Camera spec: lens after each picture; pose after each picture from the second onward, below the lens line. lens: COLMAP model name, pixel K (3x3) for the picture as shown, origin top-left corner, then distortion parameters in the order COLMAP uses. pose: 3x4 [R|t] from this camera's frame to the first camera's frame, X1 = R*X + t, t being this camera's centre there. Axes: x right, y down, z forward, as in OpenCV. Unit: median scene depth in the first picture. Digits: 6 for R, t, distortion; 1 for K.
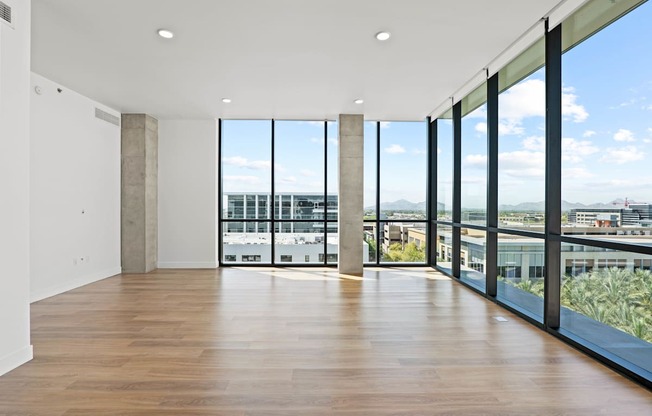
lens RADIAL K [[302.1, 0, 319.7], [0, 302.1, 208.2], [0, 0, 1]] dist [-0.020159, 0.000636]
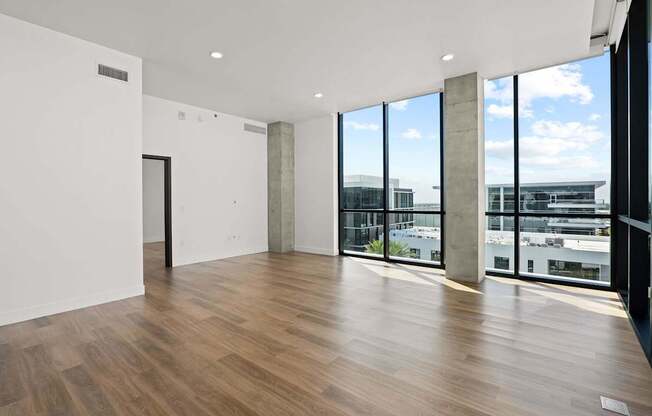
lens RADIAL K [[302.1, 0, 328.6], [0, 302.1, 202.3], [0, 0, 1]] dist [-0.020159, 0.000636]
pose [[0.753690, 0.002479, -0.657226, 0.334389], [-0.002186, 0.999997, 0.001266, 0.008942], [0.657227, 0.000482, 0.753693, 0.195423]]
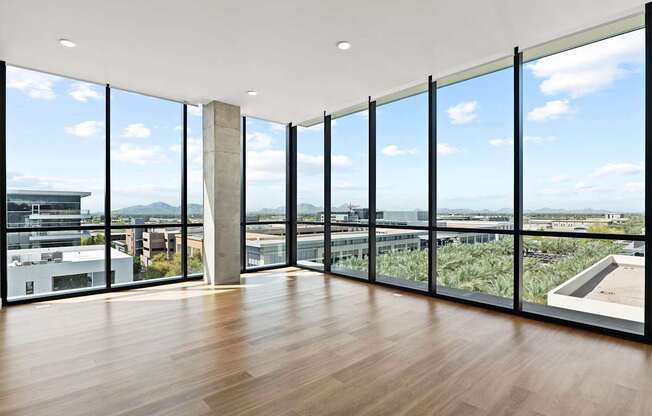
lens RADIAL K [[334.0, 0, 309.5], [0, 334.0, 213.3], [0, 0, 1]] dist [-0.005853, 0.000376]
pose [[0.739142, -0.007346, 0.673509, -0.353550], [0.005448, 0.999973, 0.004928, 0.005872], [-0.673527, 0.000027, 0.739162, 0.100707]]
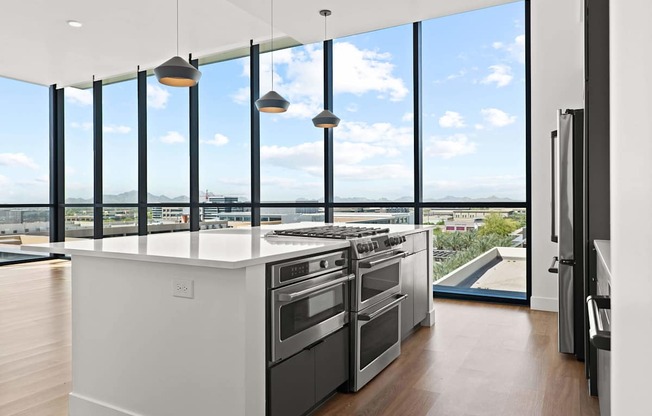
lens RADIAL K [[497.2, 0, 333.1], [0, 497.2, 204.5], [0, 0, 1]] dist [0.033482, -0.000031]
pose [[0.486094, -0.007657, 0.873873, -0.487624], [0.014184, 0.999899, 0.000871, 0.049034], [-0.873791, 0.011972, 0.486154, -0.373008]]
